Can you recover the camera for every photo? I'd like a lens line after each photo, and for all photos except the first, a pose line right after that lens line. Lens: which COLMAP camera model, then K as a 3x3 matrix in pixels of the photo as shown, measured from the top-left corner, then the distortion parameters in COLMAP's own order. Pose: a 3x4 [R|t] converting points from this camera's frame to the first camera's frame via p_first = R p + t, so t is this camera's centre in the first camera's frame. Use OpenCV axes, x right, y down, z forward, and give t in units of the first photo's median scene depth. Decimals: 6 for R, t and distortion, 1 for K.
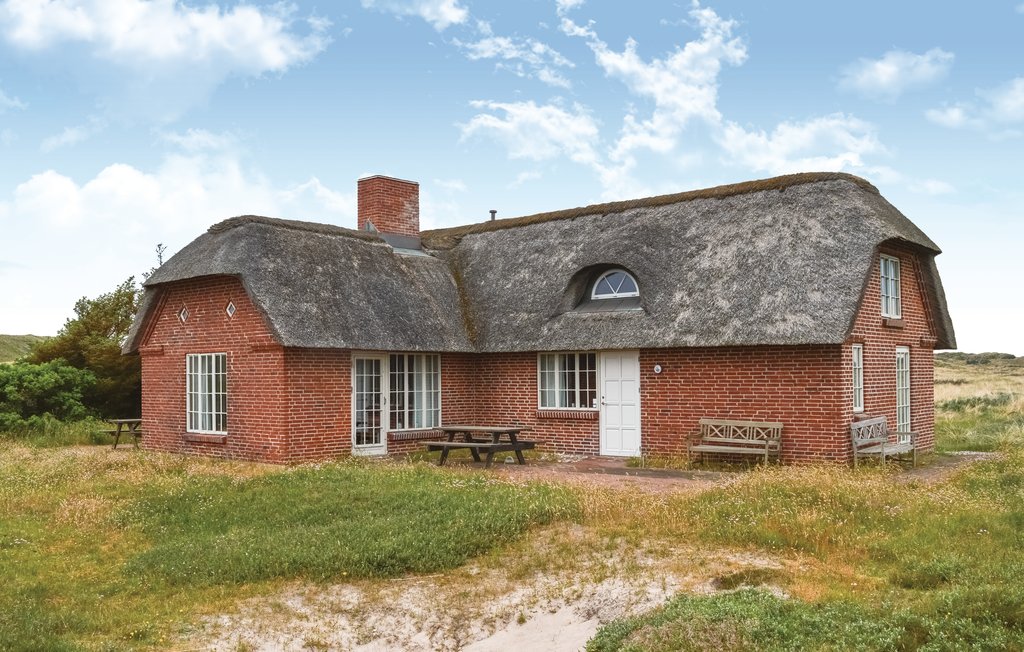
lens RADIAL K [[939.1, 0, 484.2], [0, 939.1, 353.7], [0, 0, 1]] dist [-0.082656, 0.006203]
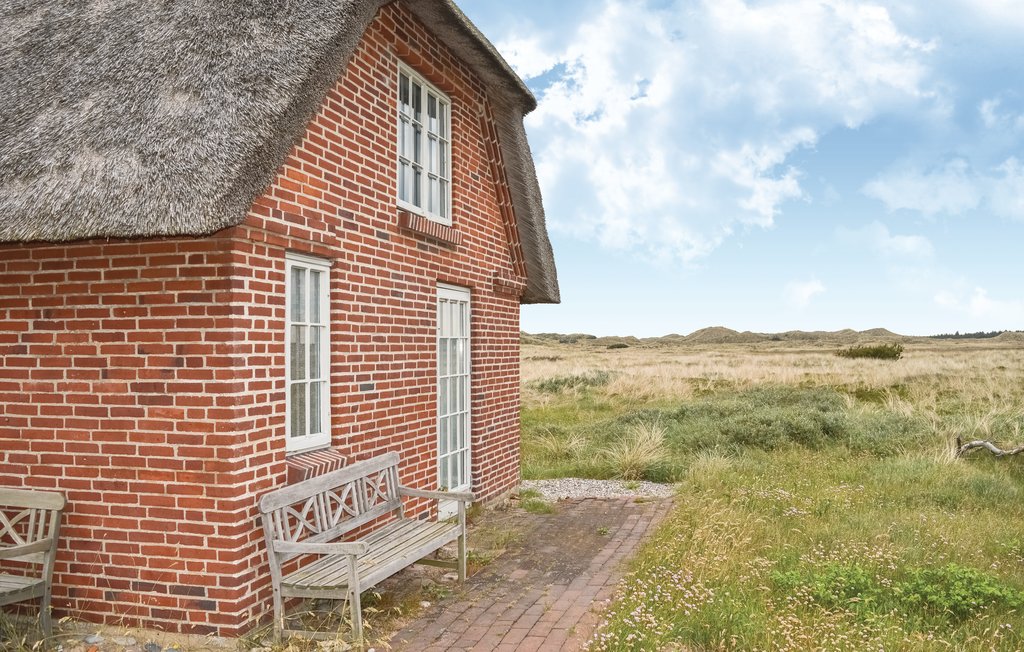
lens RADIAL K [[859.6, 0, 512.0], [0, 859.6, 326.0], [0, 0, 1]] dist [-0.061485, -0.000816]
pose [[0.909567, 0.014960, 0.415287, 0.285598], [-0.012269, 0.999883, -0.009149, 0.014948], [-0.415376, 0.003227, 0.909644, 0.565718]]
